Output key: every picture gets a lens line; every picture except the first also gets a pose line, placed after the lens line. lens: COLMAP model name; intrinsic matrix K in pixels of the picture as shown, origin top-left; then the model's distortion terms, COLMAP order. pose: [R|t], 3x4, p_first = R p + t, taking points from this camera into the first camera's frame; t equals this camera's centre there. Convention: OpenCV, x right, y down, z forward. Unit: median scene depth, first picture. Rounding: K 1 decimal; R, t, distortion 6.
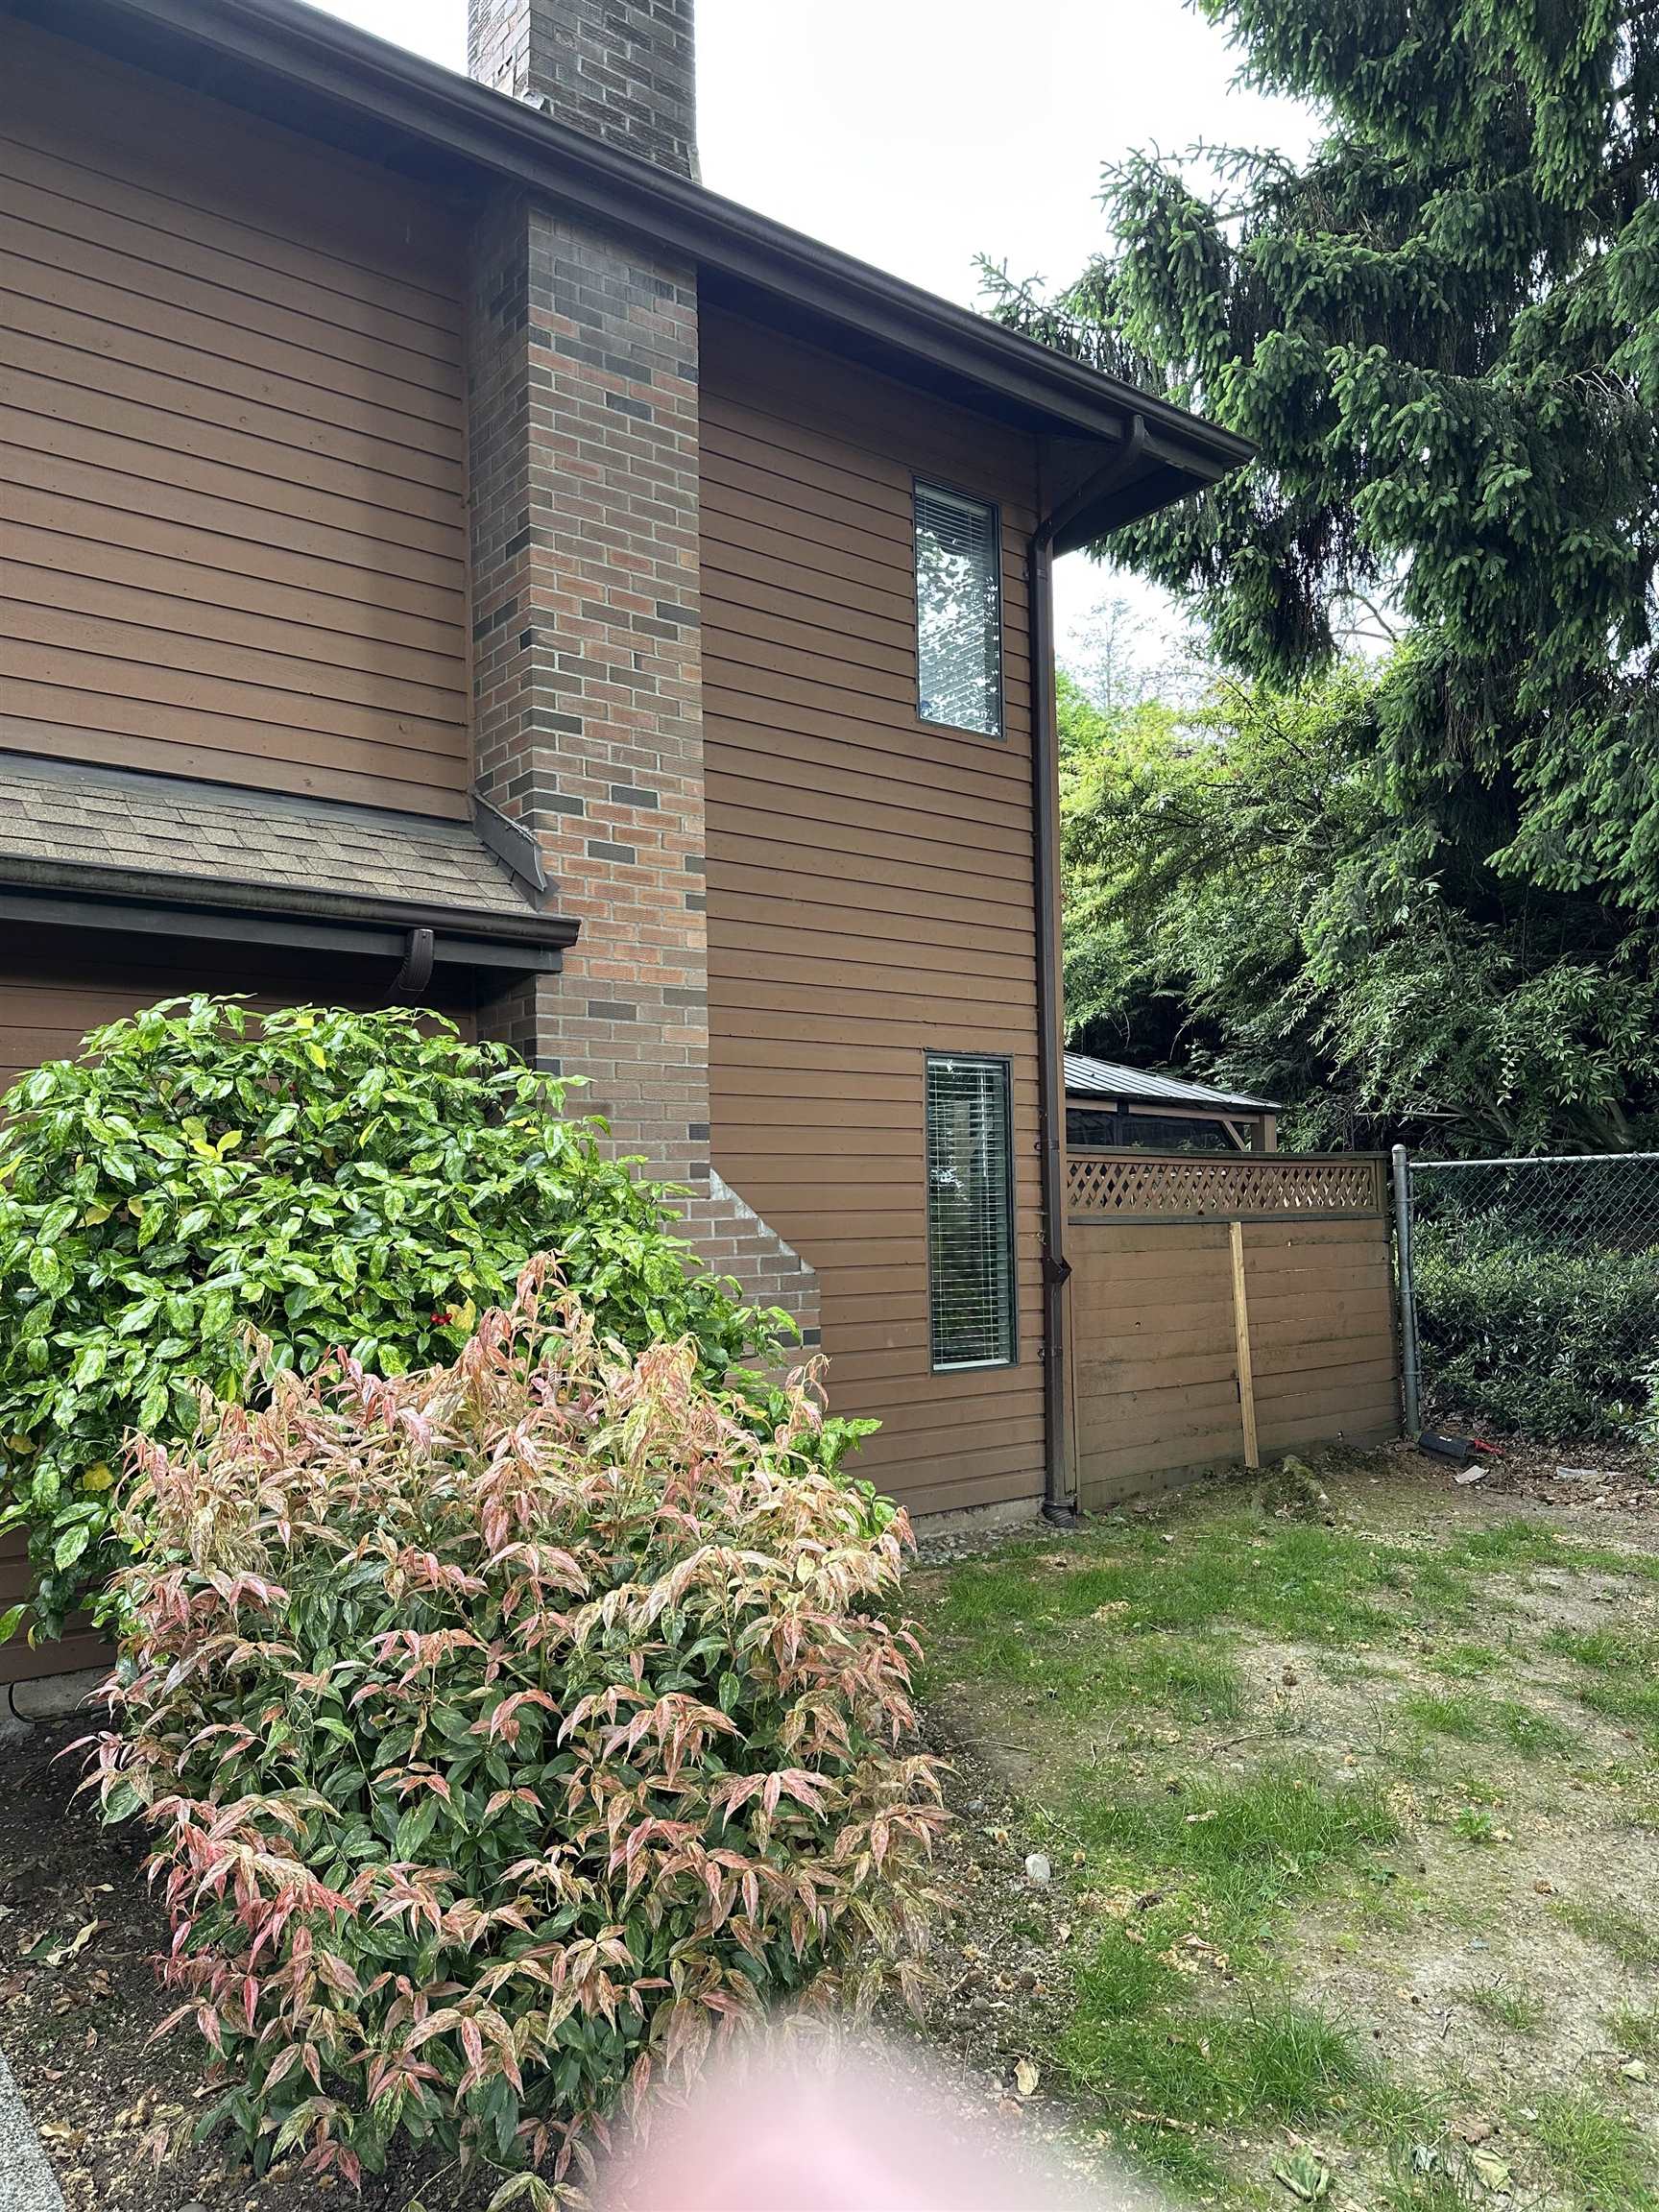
lens RADIAL K [[1582.6, 0, 866.4], [0, 1582.6, 1111.1], [0, 0, 1]] dist [0.122161, -0.185064]
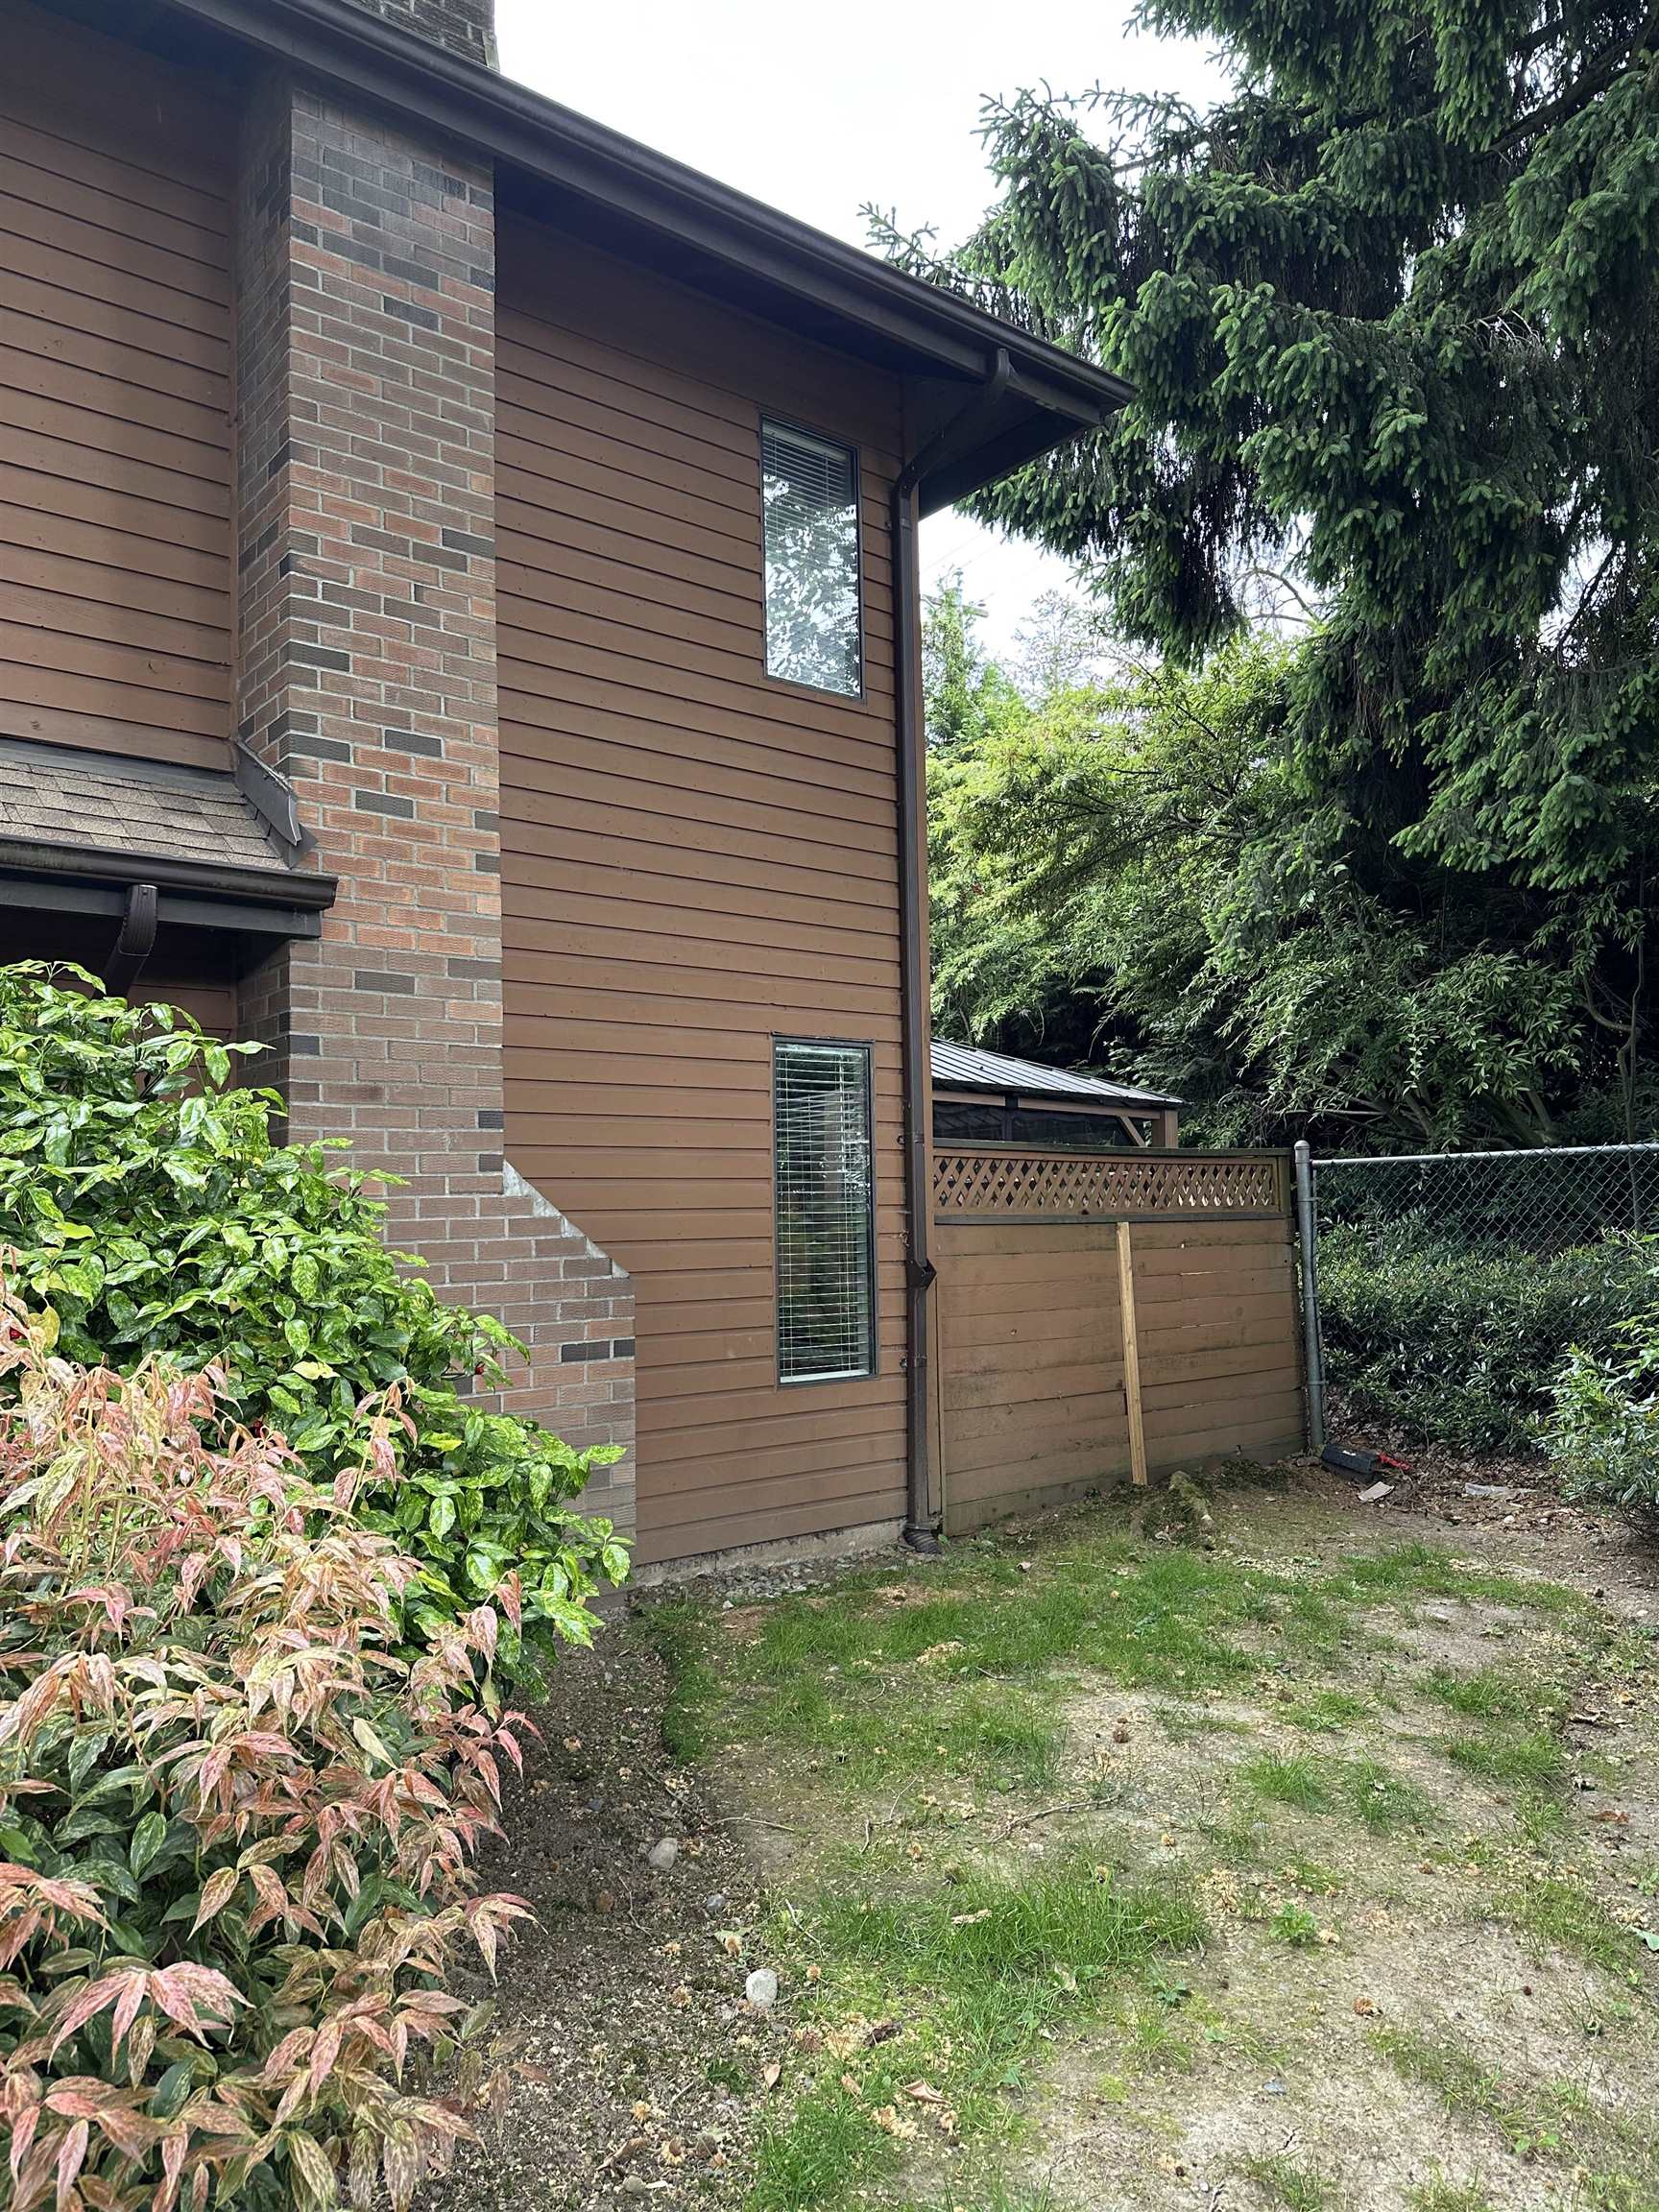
lens RADIAL K [[1604.3, 0, 825.0], [0, 1604.3, 1105.4], [0, 0, 1]] dist [0.125991, -0.189130]
pose [[0.999930, -0.000254, 0.011835, 0.109944], [0.000325, 0.999982, -0.006059, 0.016198], [-0.011833, 0.006063, 0.999912, 0.129411]]
